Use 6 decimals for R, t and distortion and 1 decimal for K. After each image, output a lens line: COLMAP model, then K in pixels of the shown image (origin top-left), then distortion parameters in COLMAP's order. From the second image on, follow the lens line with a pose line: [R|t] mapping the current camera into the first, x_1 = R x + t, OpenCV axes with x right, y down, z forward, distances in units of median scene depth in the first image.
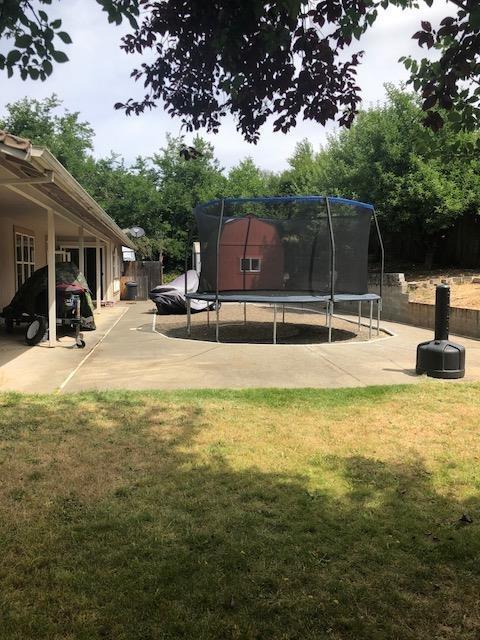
lens RADIAL K [[521.6, 0, 240.0], [0, 521.6, 320.0], [0, 0, 1]] dist [0.052627, -0.016886]
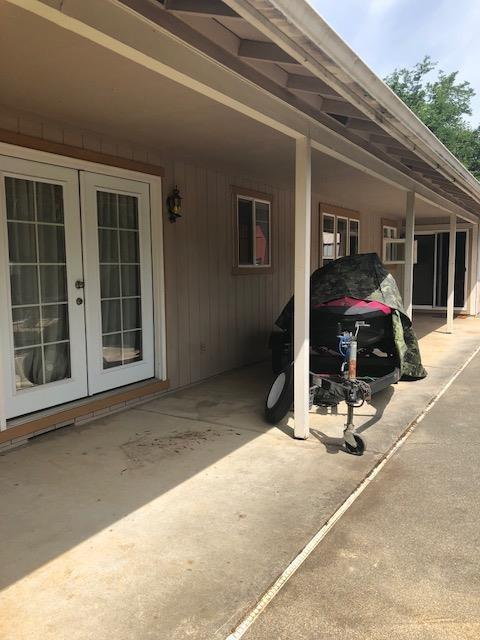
lens RADIAL K [[521.6, 0, 240.0], [0, 521.6, 320.0], [0, 0, 1]] dist [0.052627, -0.016886]
pose [[0.775115, 0.047460, -0.630035, -0.027228], [-0.038899, 0.998868, 0.027388, -0.015948], [0.630621, 0.003279, 0.776084, 0.150430]]
